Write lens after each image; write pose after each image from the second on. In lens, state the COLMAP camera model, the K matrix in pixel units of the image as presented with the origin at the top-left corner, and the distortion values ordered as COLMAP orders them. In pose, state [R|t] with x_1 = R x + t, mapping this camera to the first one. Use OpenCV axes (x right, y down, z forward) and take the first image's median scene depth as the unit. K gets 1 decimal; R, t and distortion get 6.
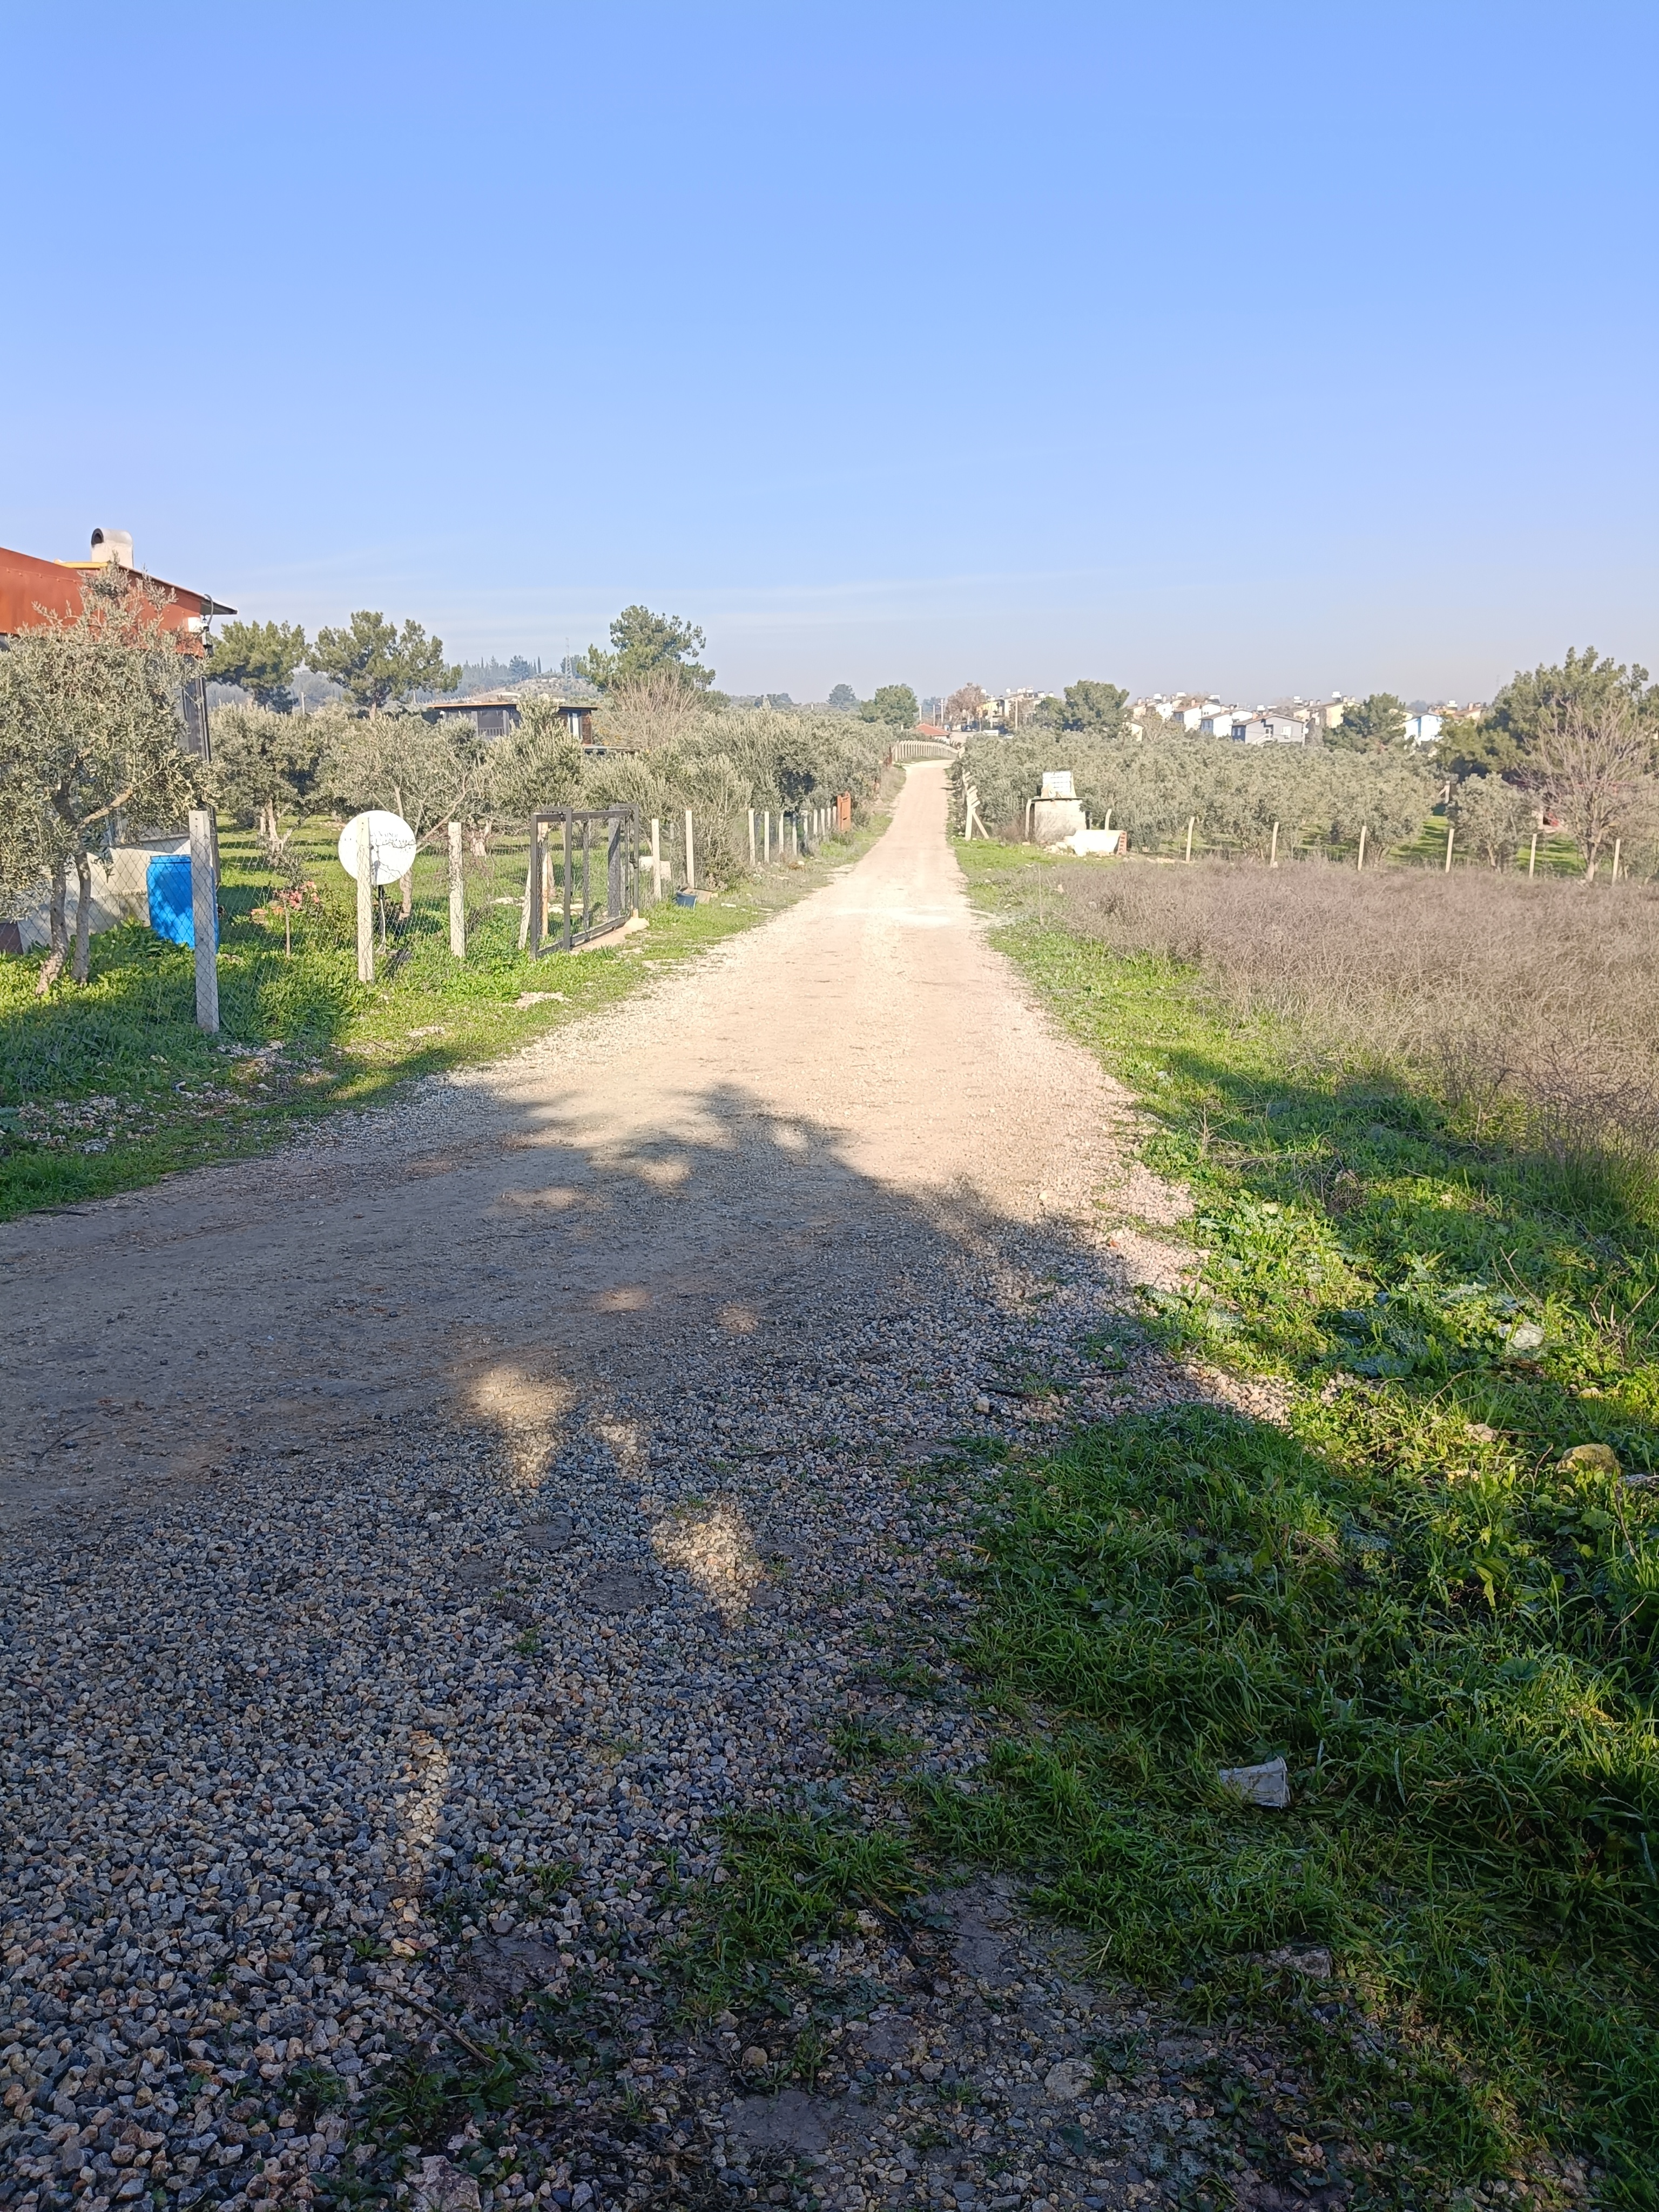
lens RADIAL K [[1664.8, 0, 889.9], [0, 1664.8, 1174.4], [0, 0, 1]] dist [0.085773, -0.231339]
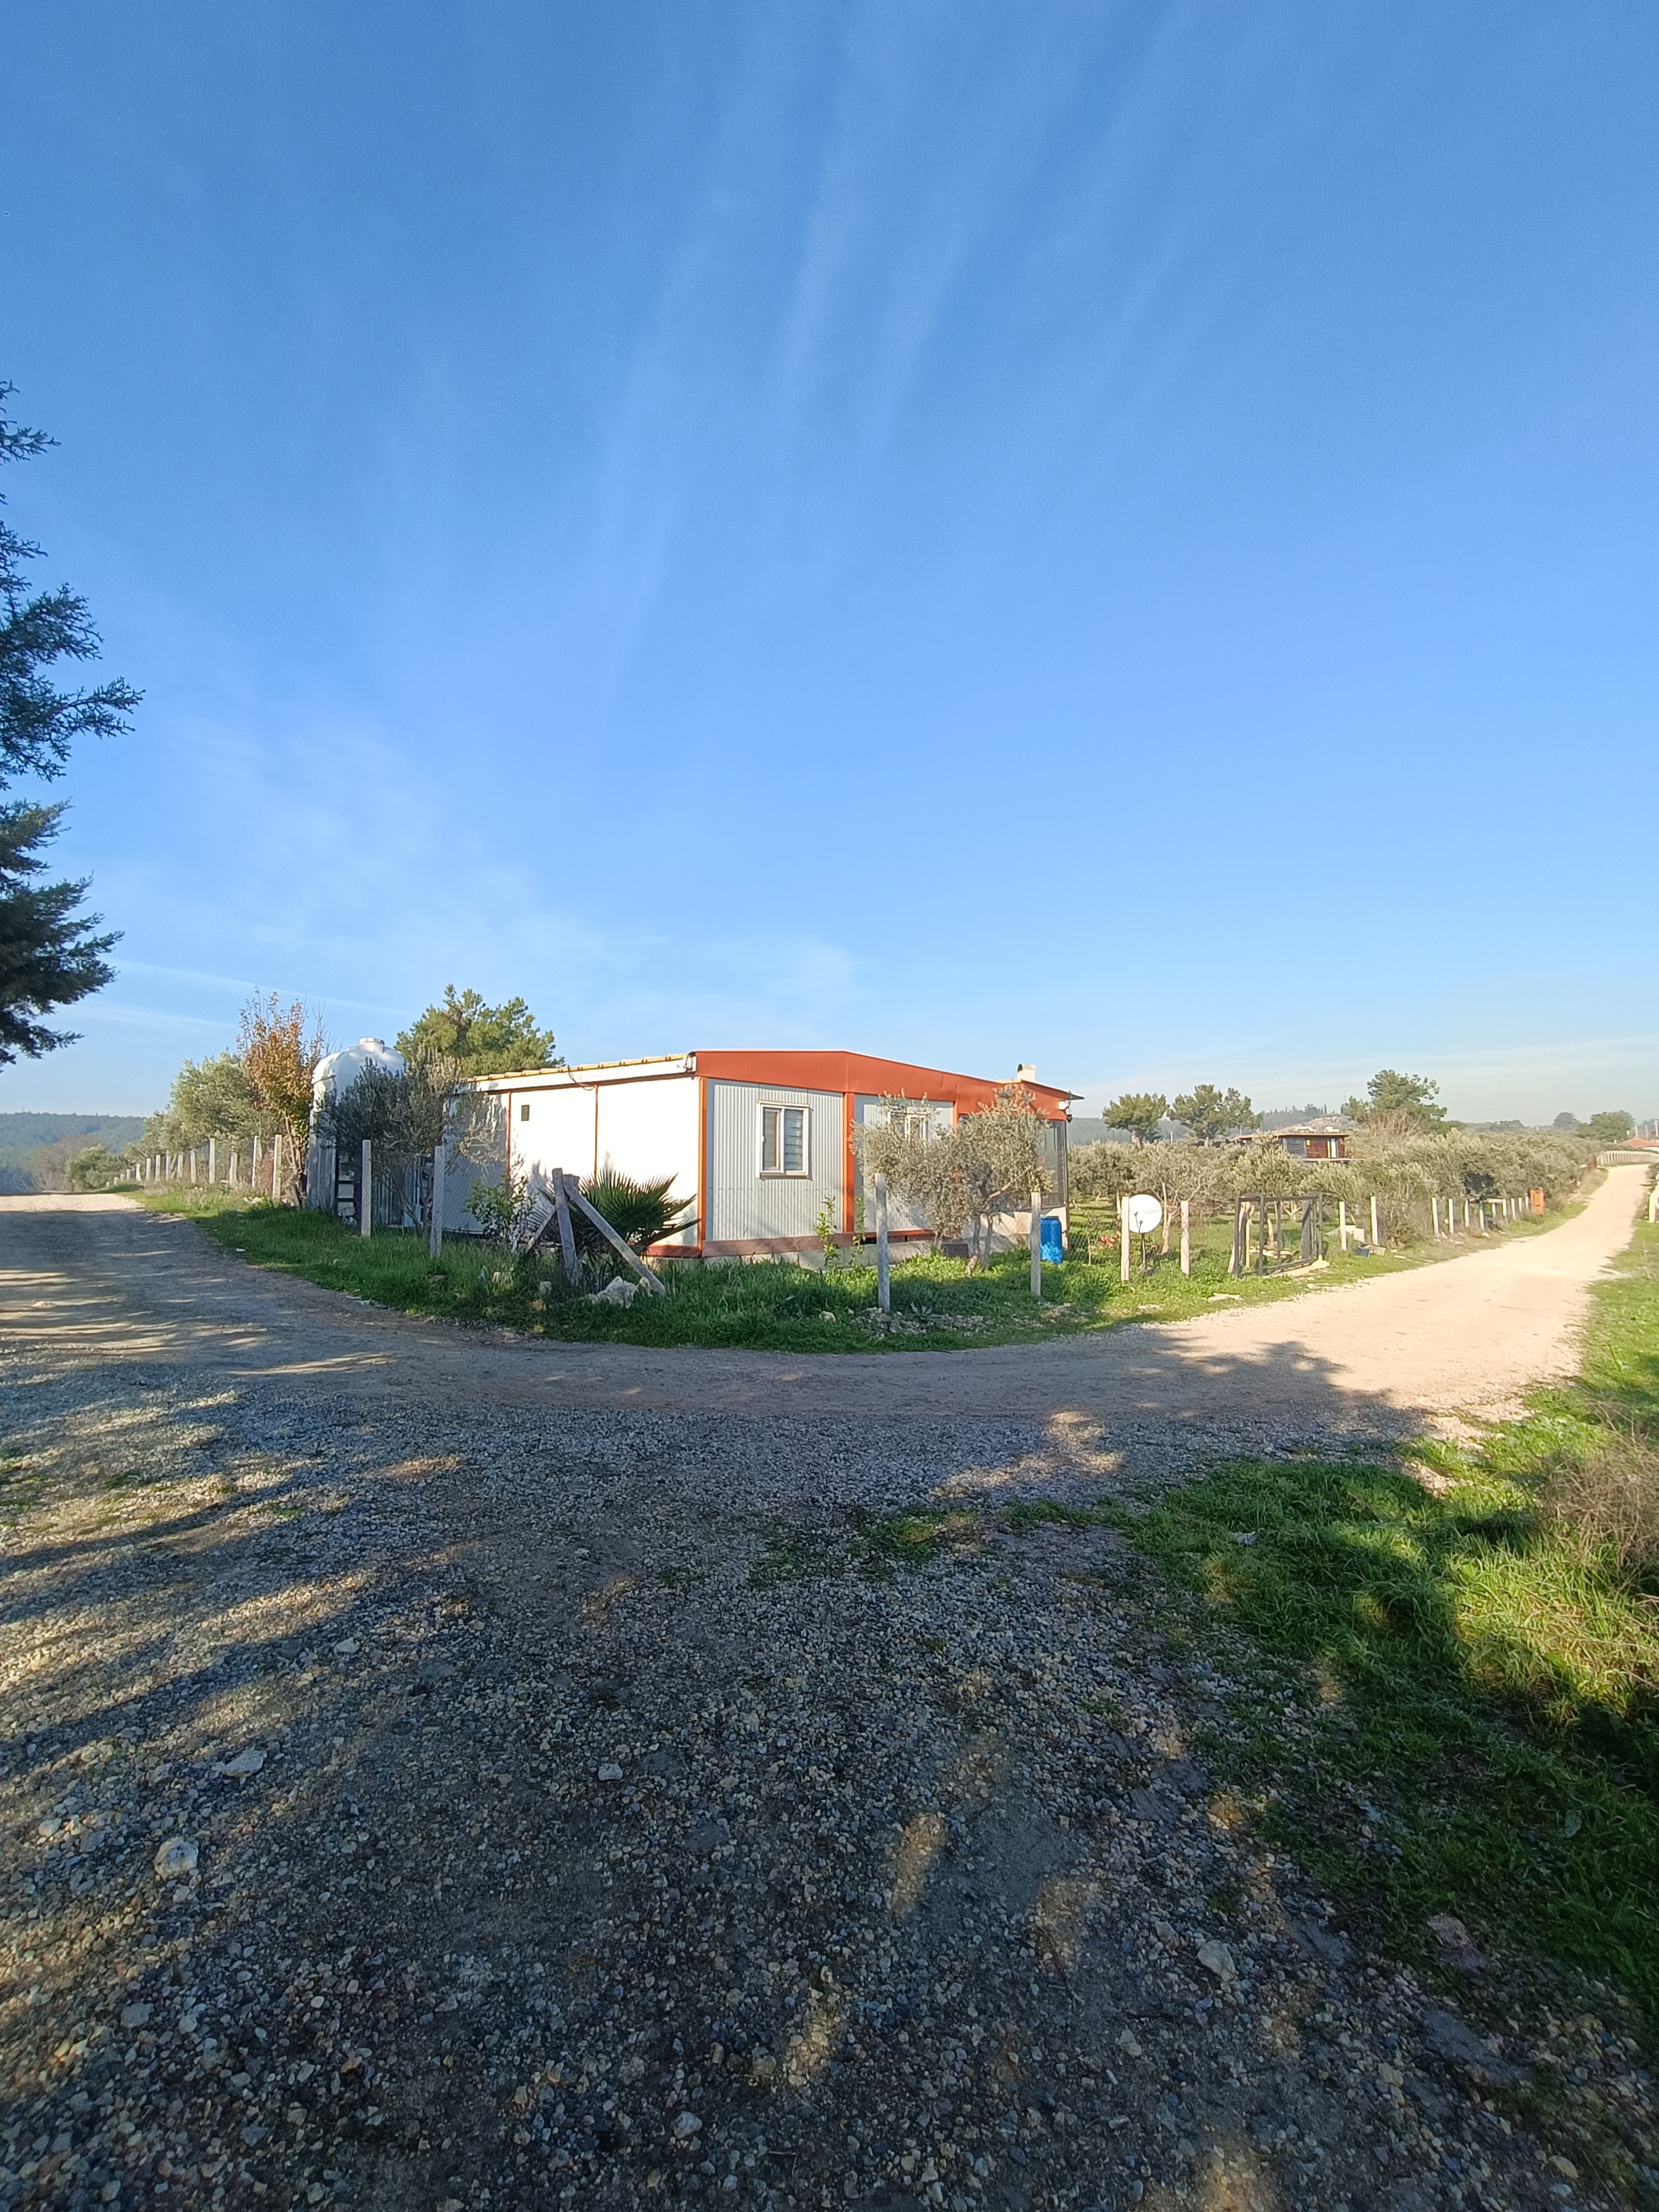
lens RADIAL K [[1030.4, 0, 829.5], [0, 1030.4, 1106.0], [0, 0, 1]] dist [-0.000289, -0.000013]
pose [[0.799828, -0.047087, -0.598379, 0.070615], [-0.134294, 0.957607, -0.254860, 0.021143], [0.585013, 0.284203, 0.759597, -0.081632]]
